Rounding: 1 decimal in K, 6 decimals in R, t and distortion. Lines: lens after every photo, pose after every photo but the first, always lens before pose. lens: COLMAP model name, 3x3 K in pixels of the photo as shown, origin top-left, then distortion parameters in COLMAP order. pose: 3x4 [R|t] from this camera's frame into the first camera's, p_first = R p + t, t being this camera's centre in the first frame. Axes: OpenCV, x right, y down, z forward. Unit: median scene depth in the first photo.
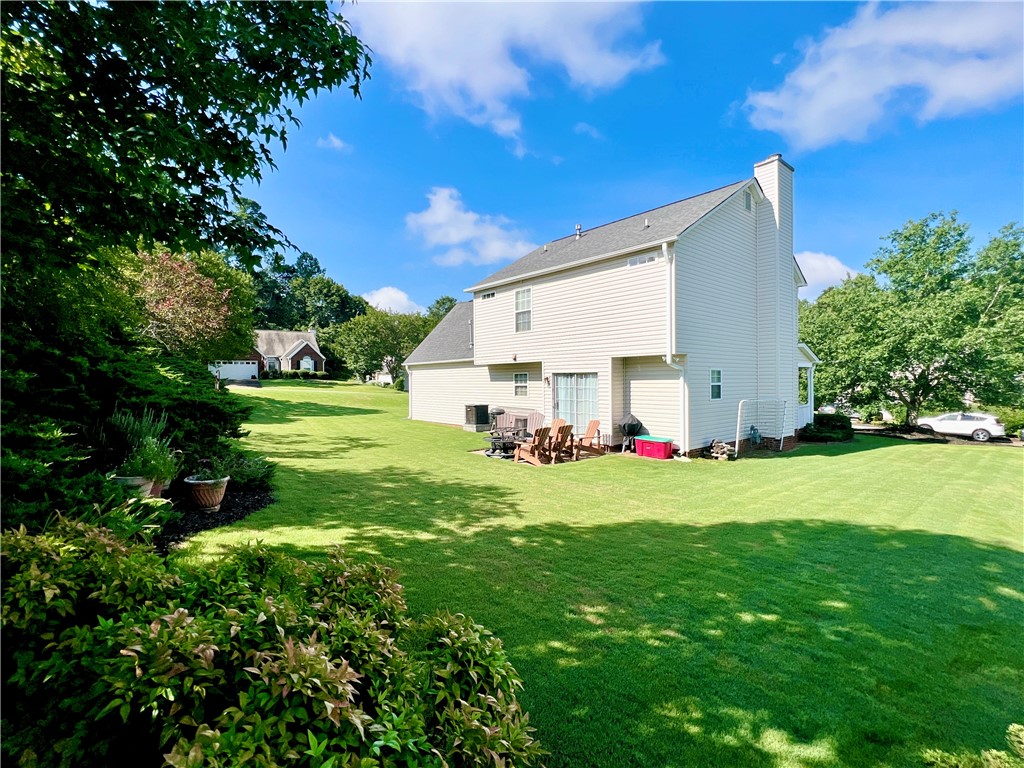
lens RADIAL K [[473.5, 0, 512.0], [0, 473.5, 384.0], [0, 0, 1]] dist [-0.008864, -0.000129]
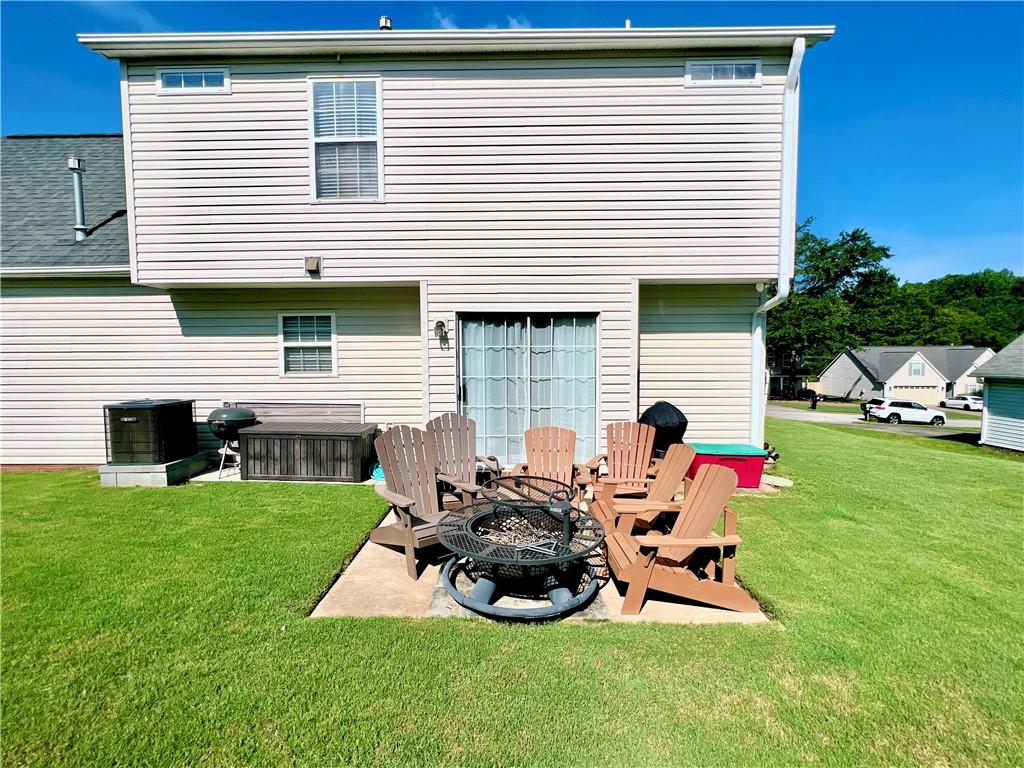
lens RADIAL K [[473.5, 0, 512.0], [0, 473.5, 384.0], [0, 0, 1]] dist [-0.008864, -0.000129]
pose [[0.669483, -0.049834, 0.741154, -0.168790], [0.002801, 0.997909, 0.064567, 0.010413], [-0.742822, -0.041150, 0.668223, 0.644276]]
